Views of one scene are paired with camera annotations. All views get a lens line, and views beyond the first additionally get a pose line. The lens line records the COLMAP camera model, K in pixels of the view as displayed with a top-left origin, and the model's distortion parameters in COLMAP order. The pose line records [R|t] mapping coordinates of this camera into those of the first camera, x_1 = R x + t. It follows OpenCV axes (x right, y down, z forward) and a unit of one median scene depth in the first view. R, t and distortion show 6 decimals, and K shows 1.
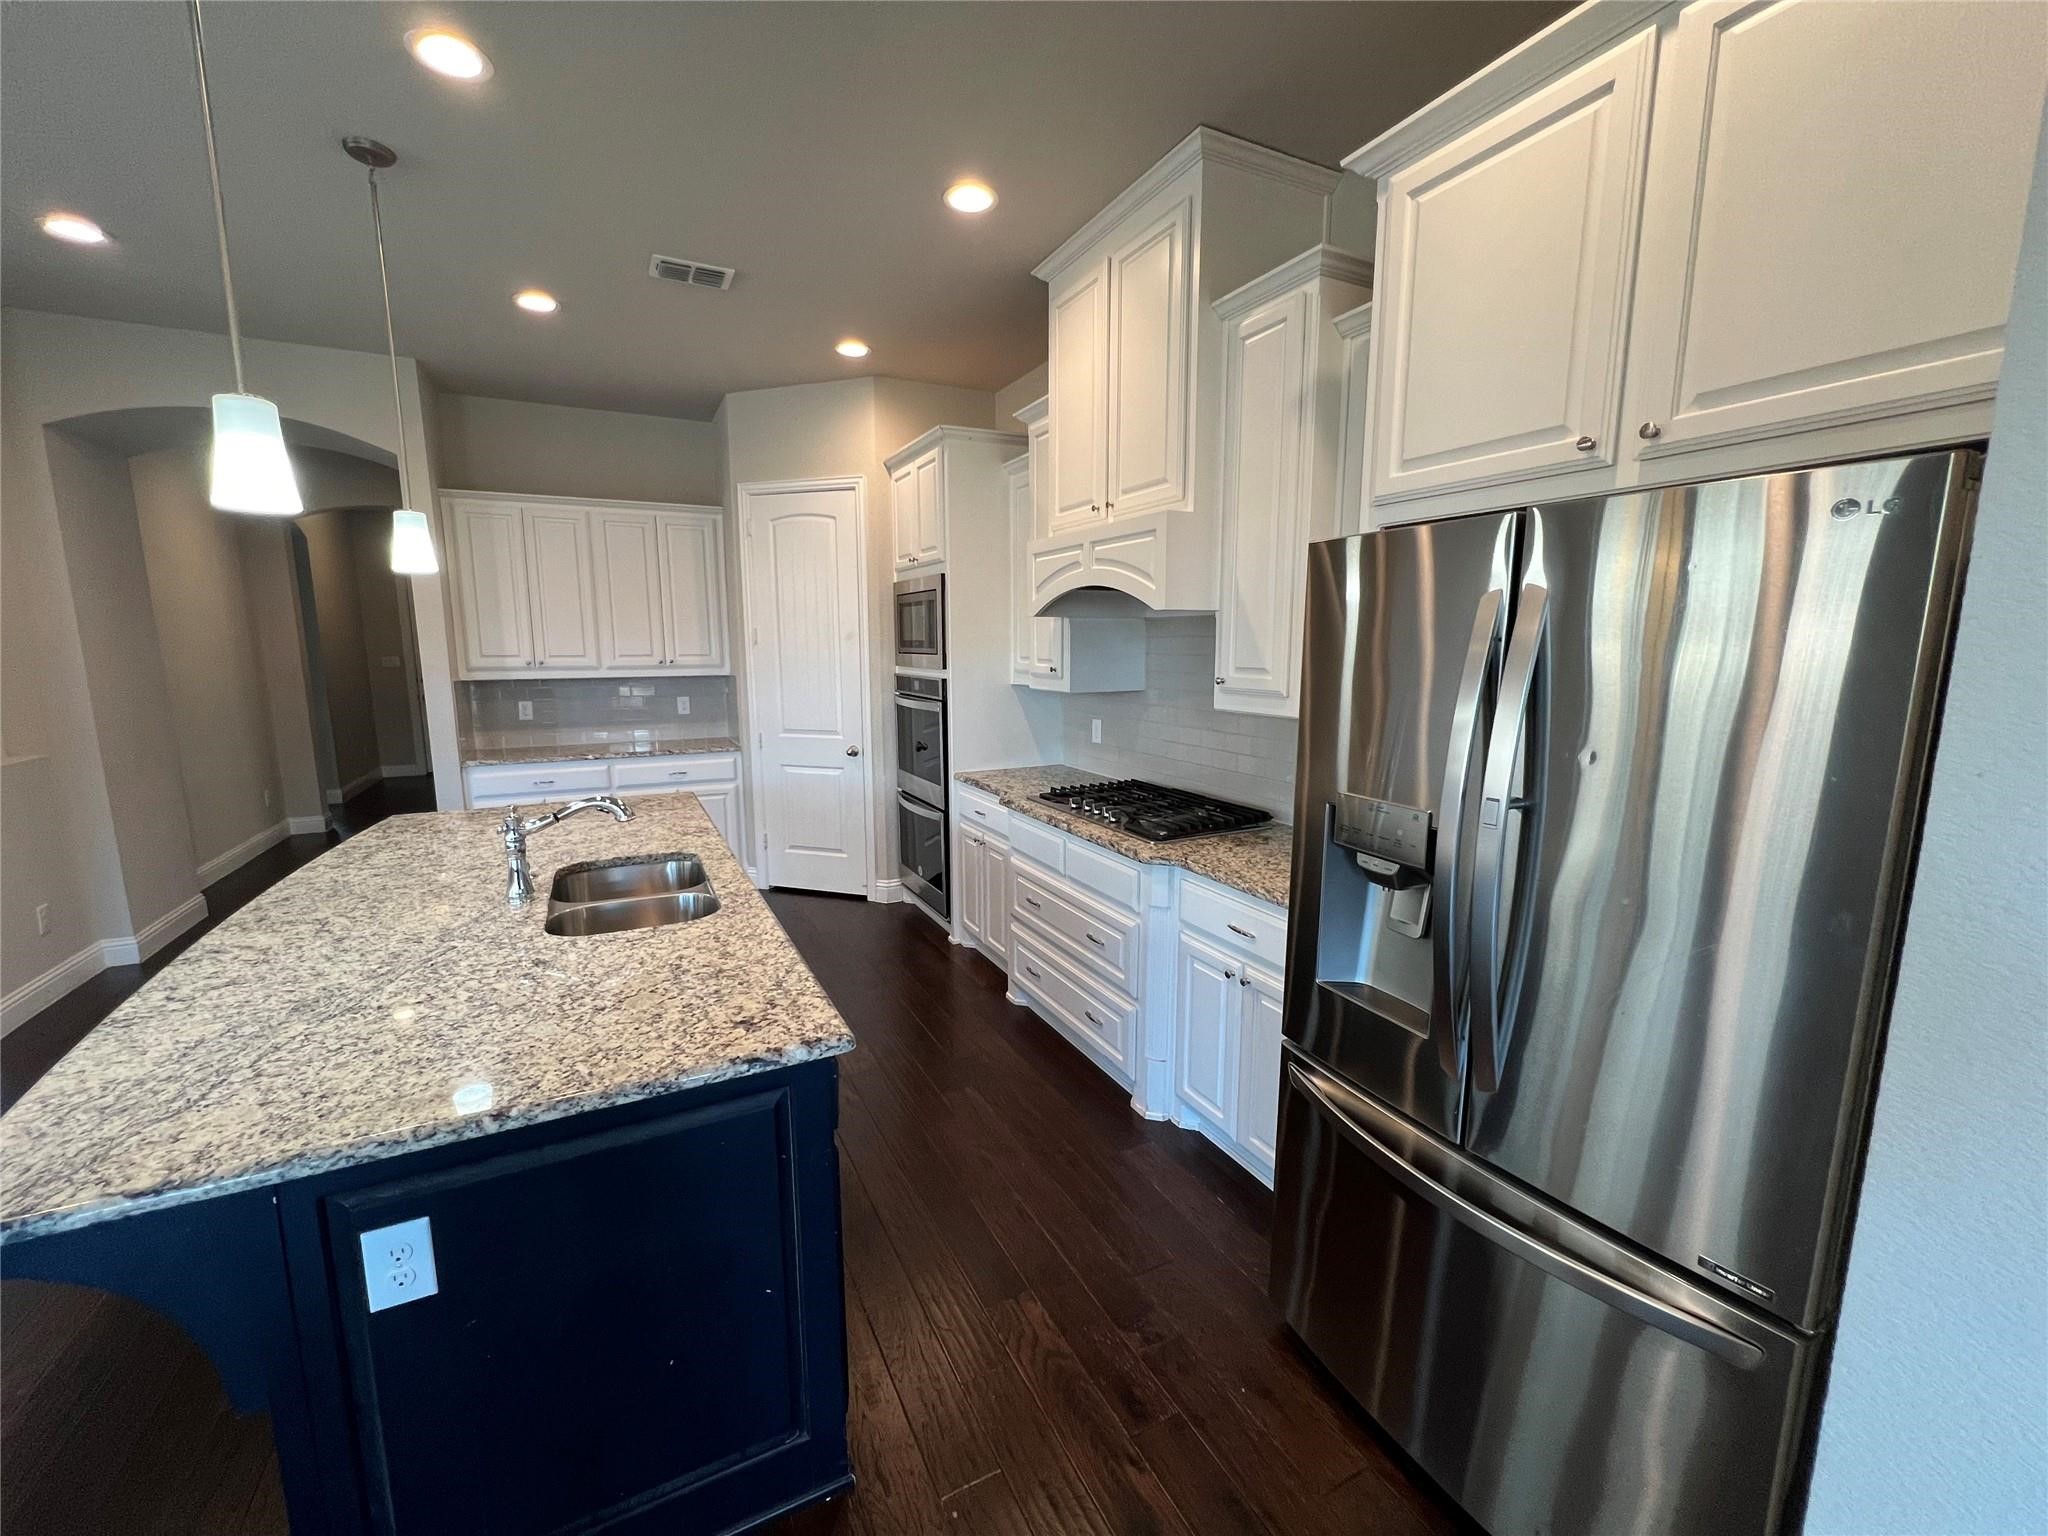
lens RADIAL K [[819.8, 0, 1012.7], [0, 819.8, 767.5], [0, 0, 1]] dist [0.004601, -0.000079]
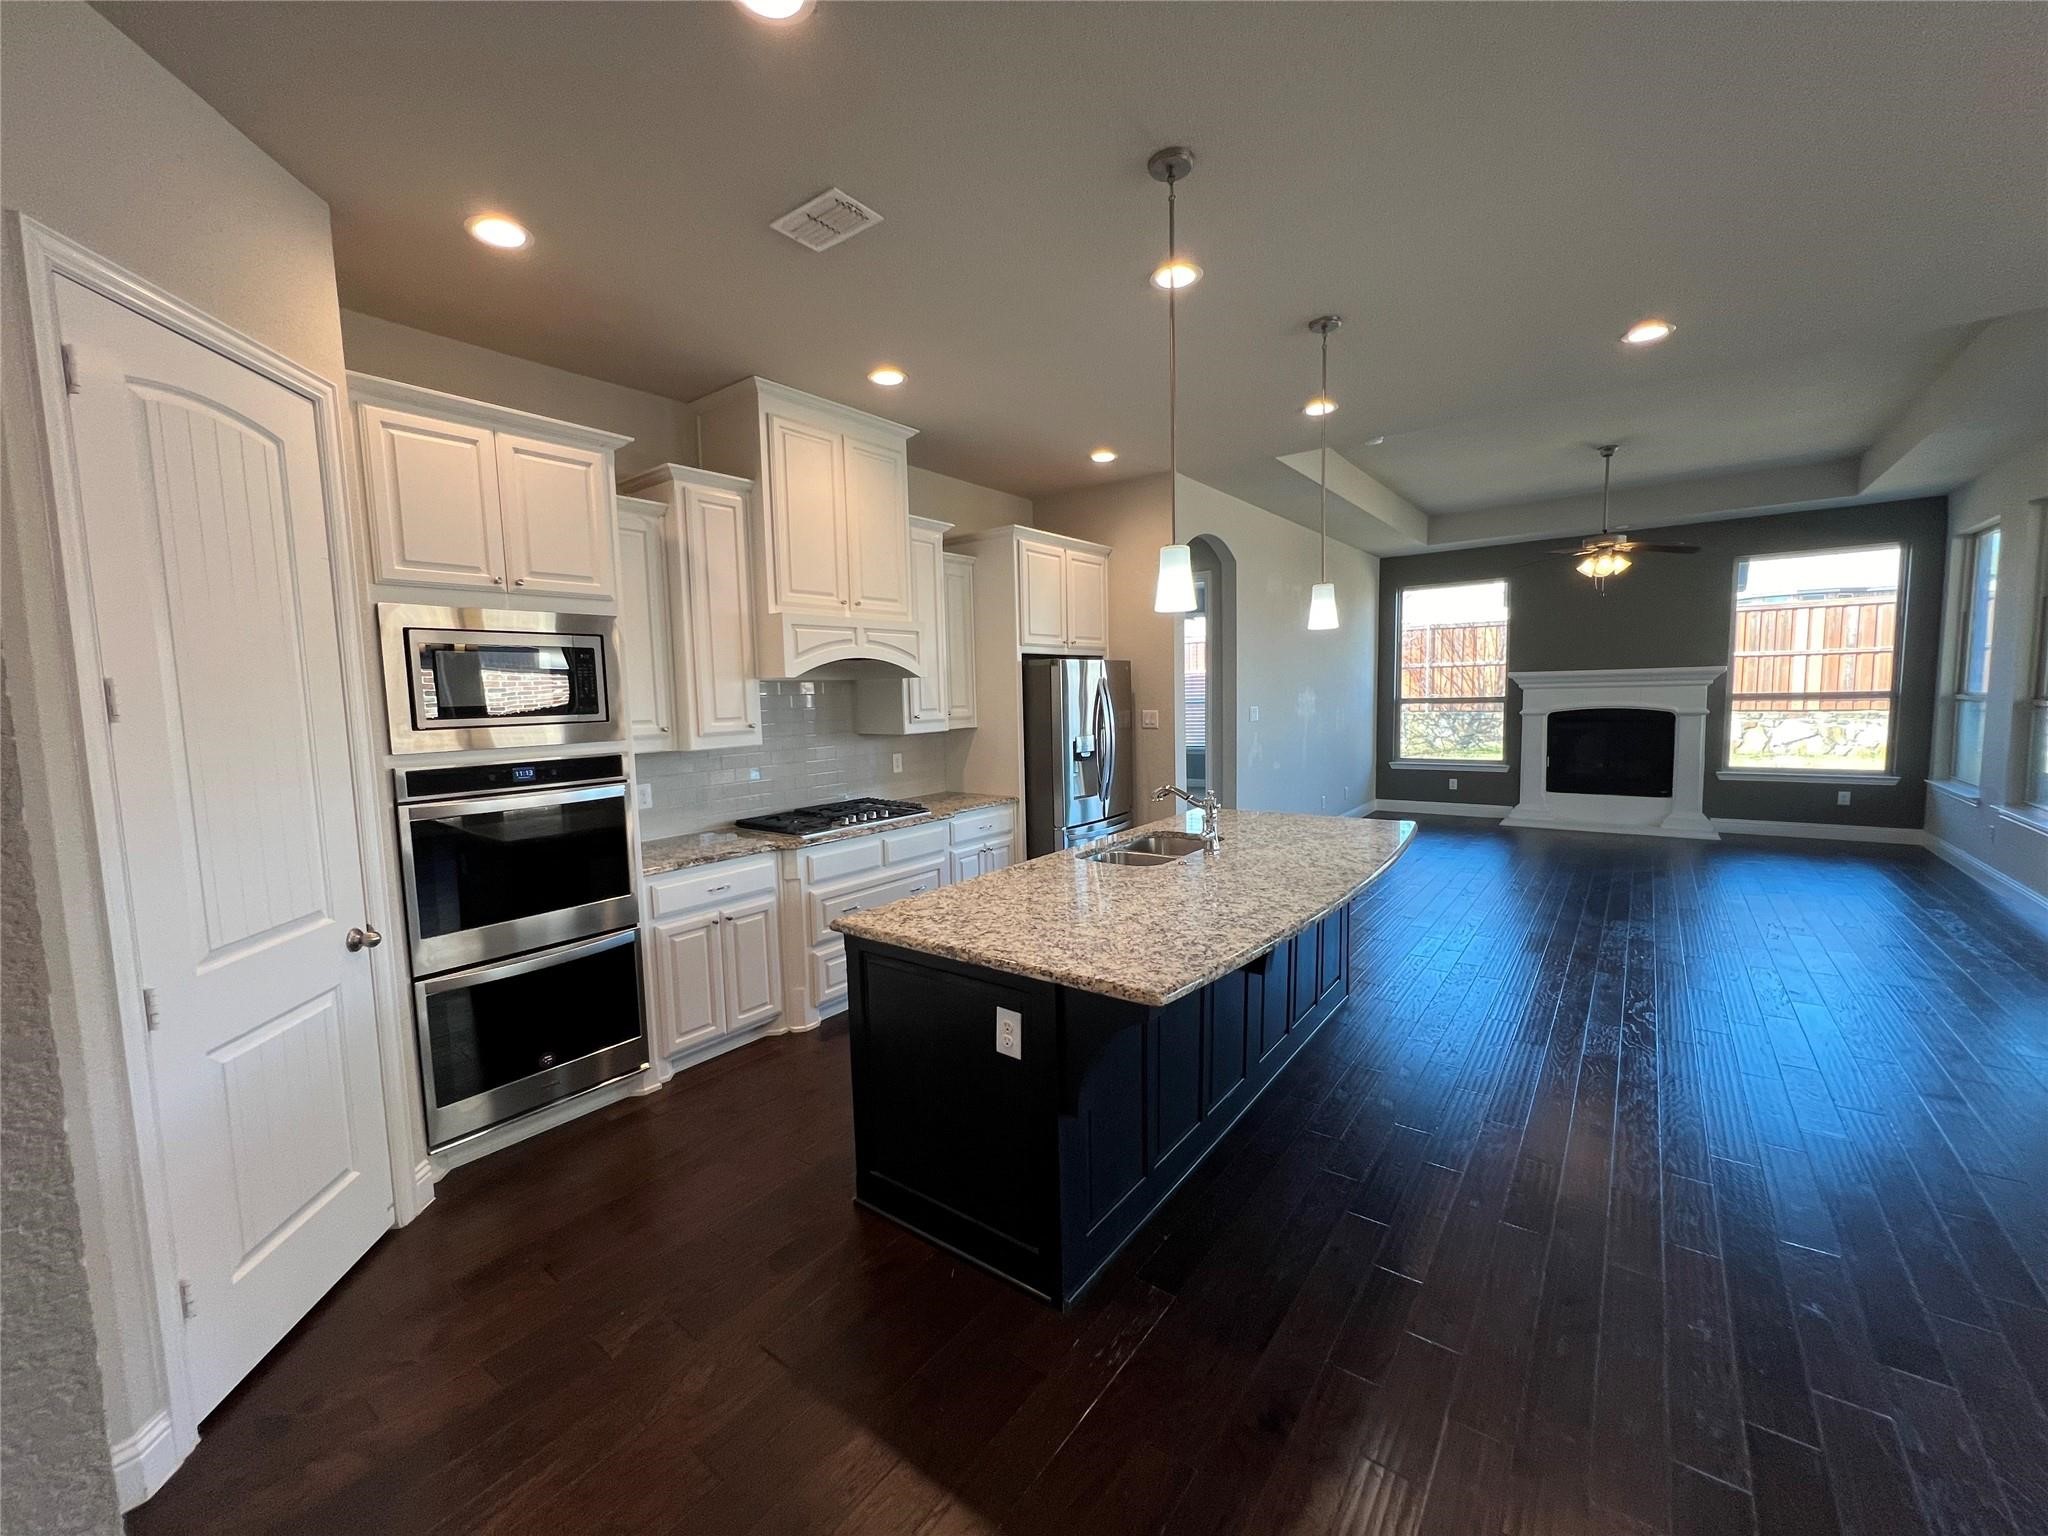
lens RADIAL K [[819.8, 0, 1025.9], [0, 819.8, 766.5], [0, 0, 1]] dist [0.004601, -0.000079]
pose [[-0.447282, -0.067852, 0.891815, -0.841625], [0.164059, 0.973976, 0.156386, -0.137646], [-0.879217, 0.216258, -0.424510, 0.896037]]
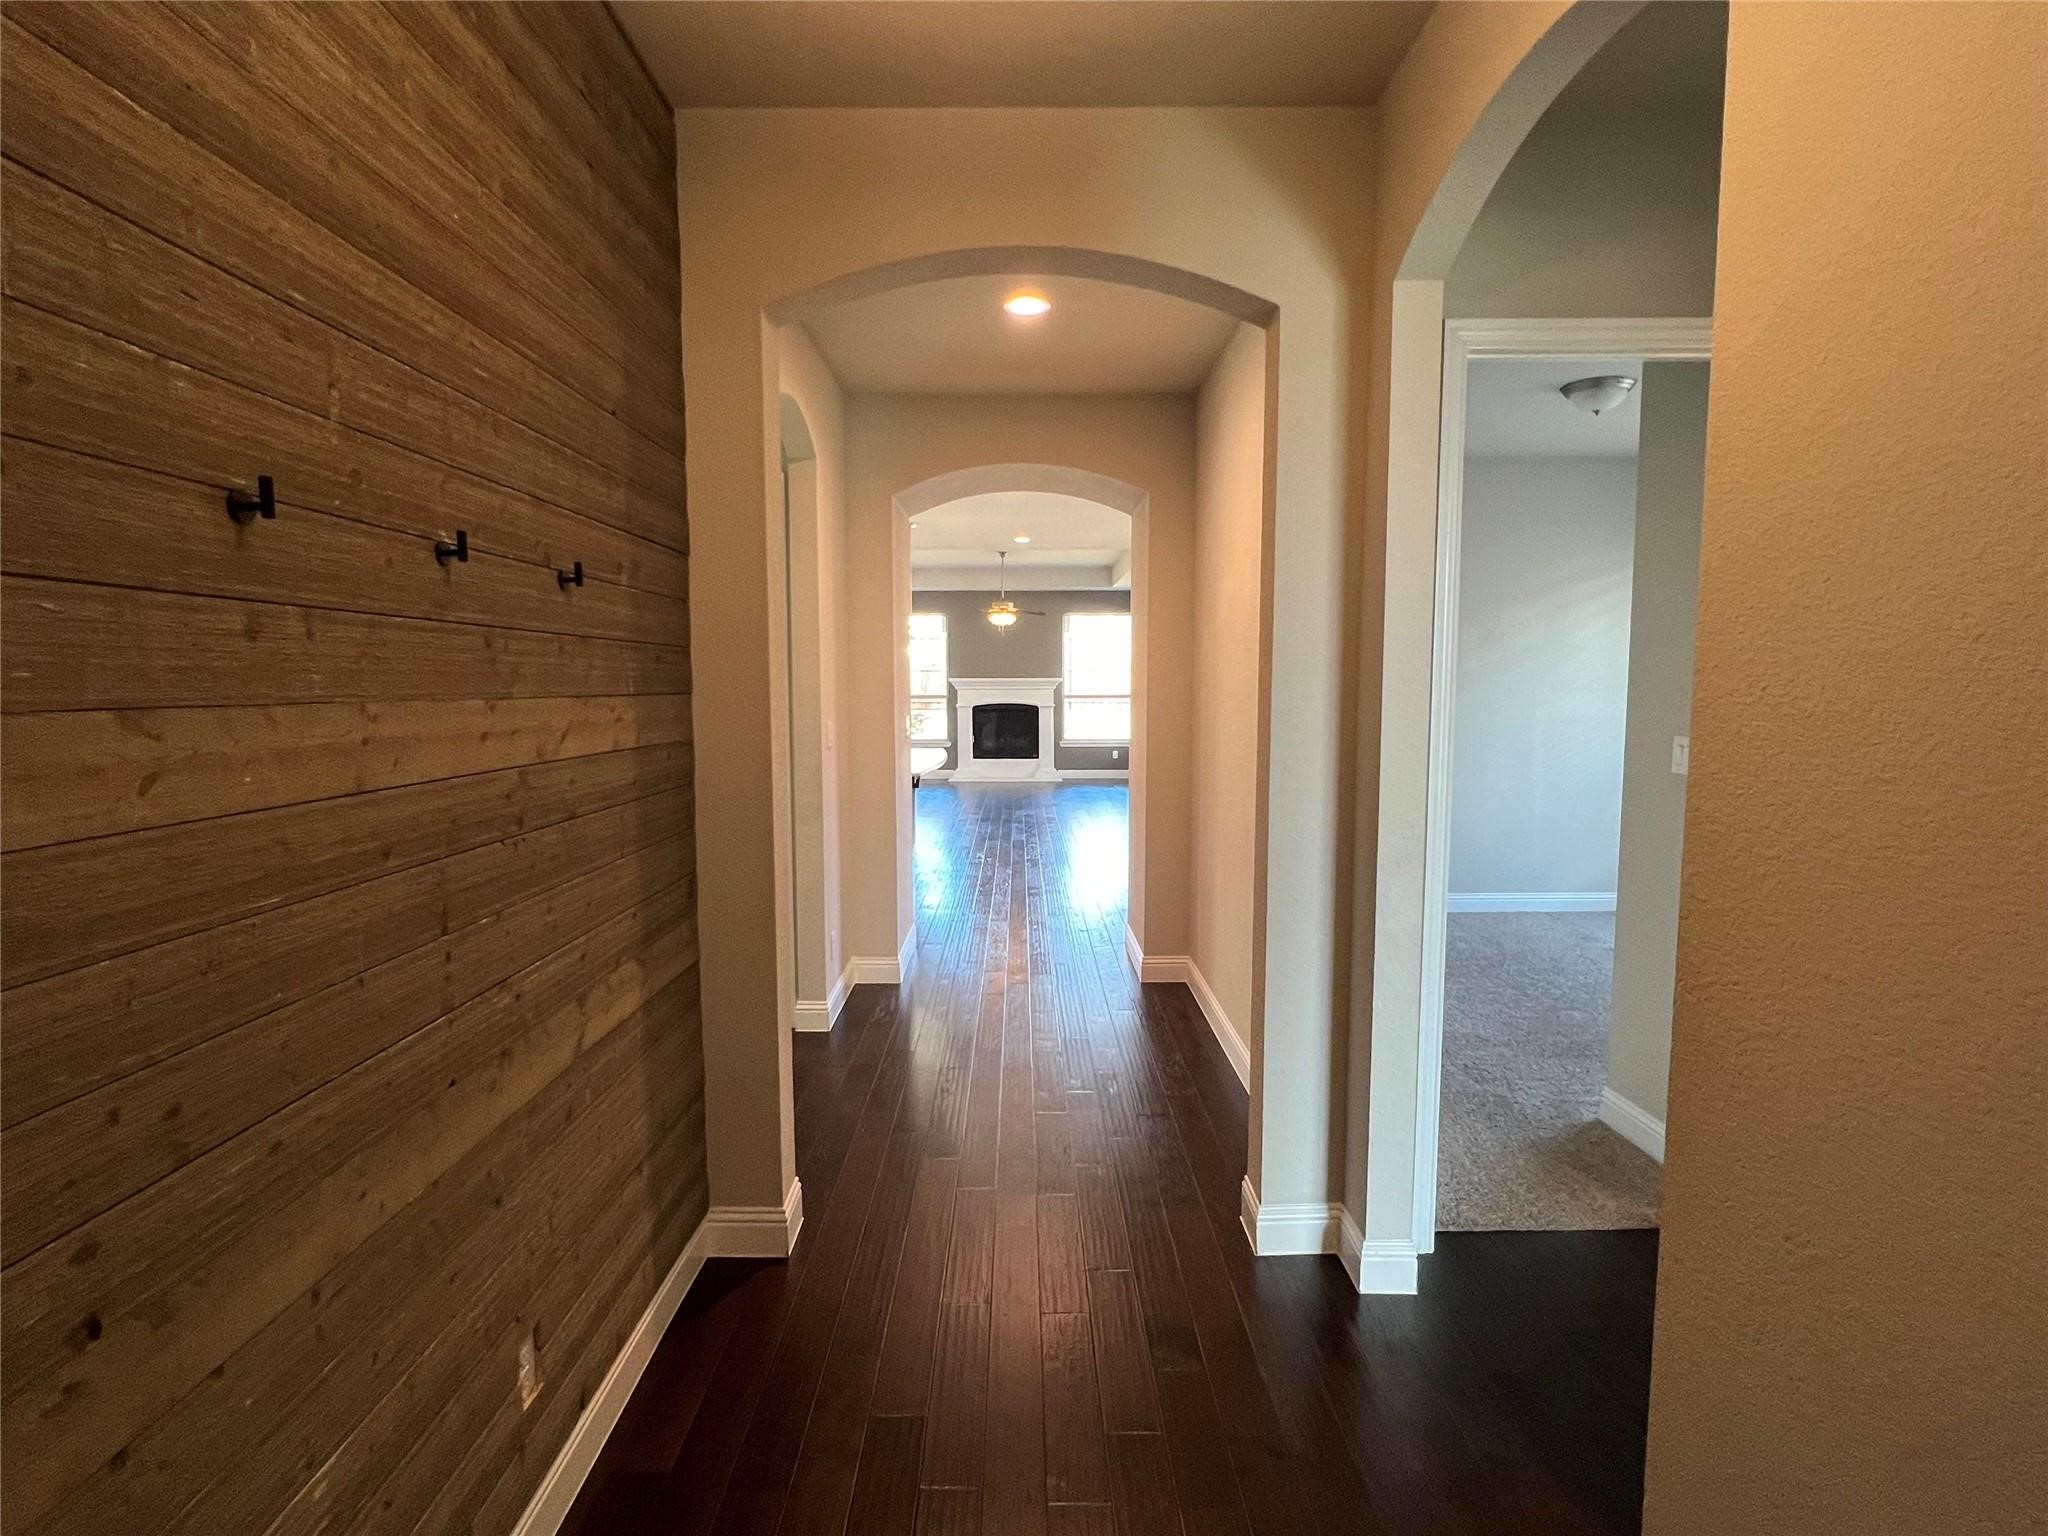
lens RADIAL K [[1010.7, 0, 1022.9], [0, 1010.7, 767.1], [0, 0, 1]] dist [-0.006582, -0.000539]
pose [[-0.897368, -0.034068, 0.439965, -1.391411], [0.070484, 0.973150, 0.219116, -0.313206], [-0.435617, 0.227638, -0.870872, 2.036389]]
